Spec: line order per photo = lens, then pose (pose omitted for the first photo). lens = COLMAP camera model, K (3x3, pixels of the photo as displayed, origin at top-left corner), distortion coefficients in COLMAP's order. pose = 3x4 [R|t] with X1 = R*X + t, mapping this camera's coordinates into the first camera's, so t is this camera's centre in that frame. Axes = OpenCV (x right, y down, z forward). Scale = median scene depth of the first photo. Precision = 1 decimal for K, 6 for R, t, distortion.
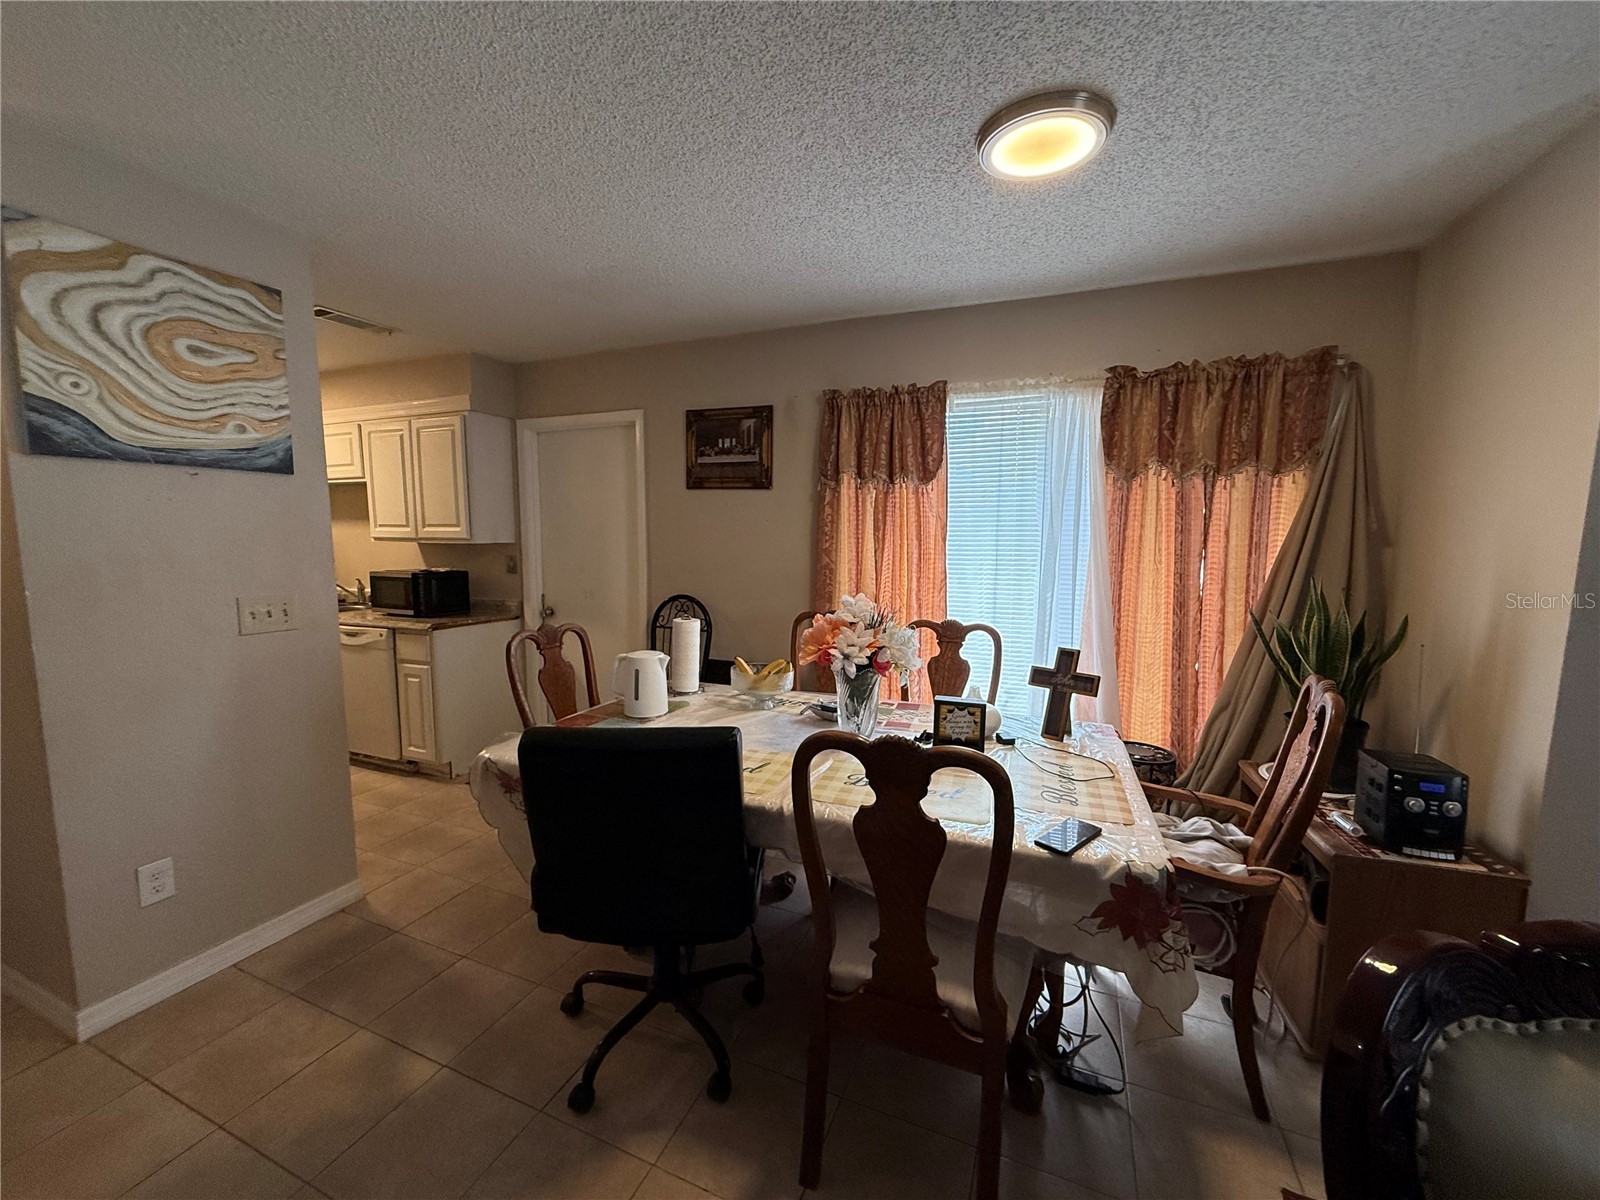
lens RADIAL K [[634.8, 0, 798.5], [0, 634.8, 601.6], [0, 0, 1]] dist [-0.001000, 0.000152]
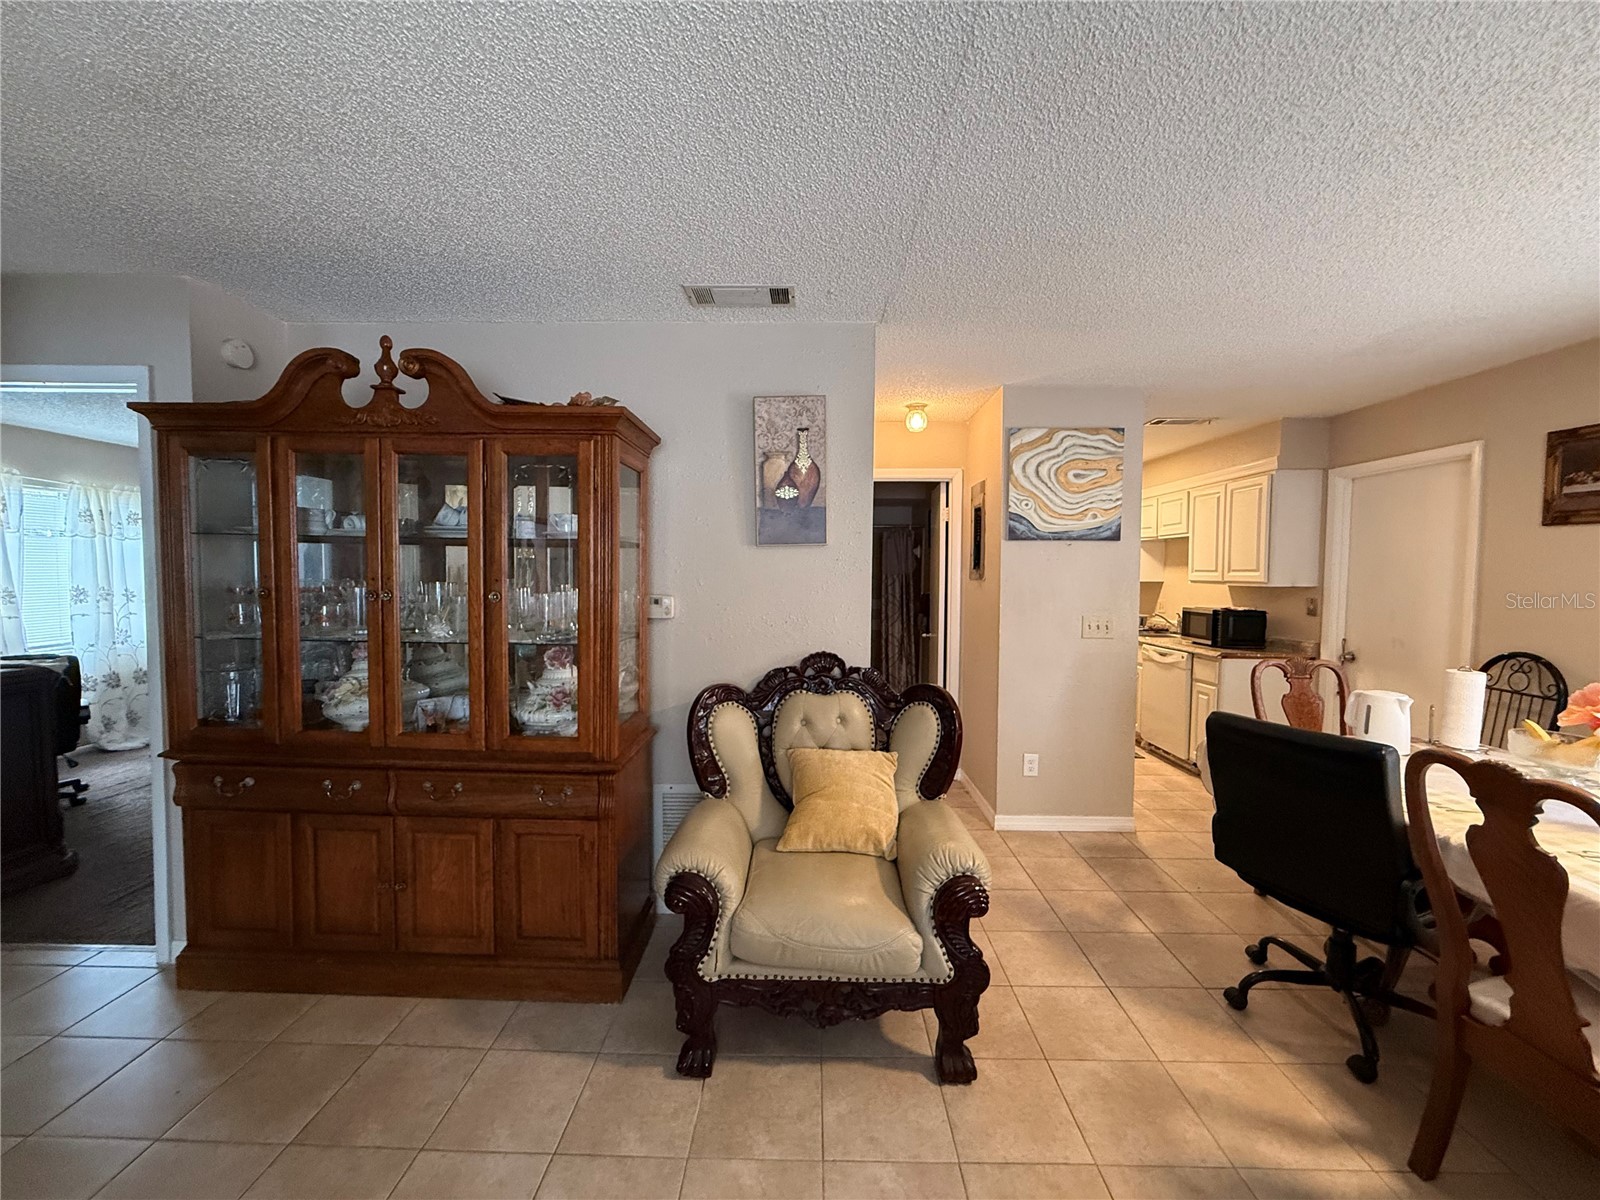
lens RADIAL K [[634.8, 0, 802.7], [0, 634.8, 602.9], [0, 0, 1]] dist [-0.001000, 0.000152]
pose [[0.373198, 0.042263, -0.926789, 0.272050], [-0.101736, 0.994802, 0.004397, 0.019425], [0.922157, 0.092647, 0.375557, -0.220636]]
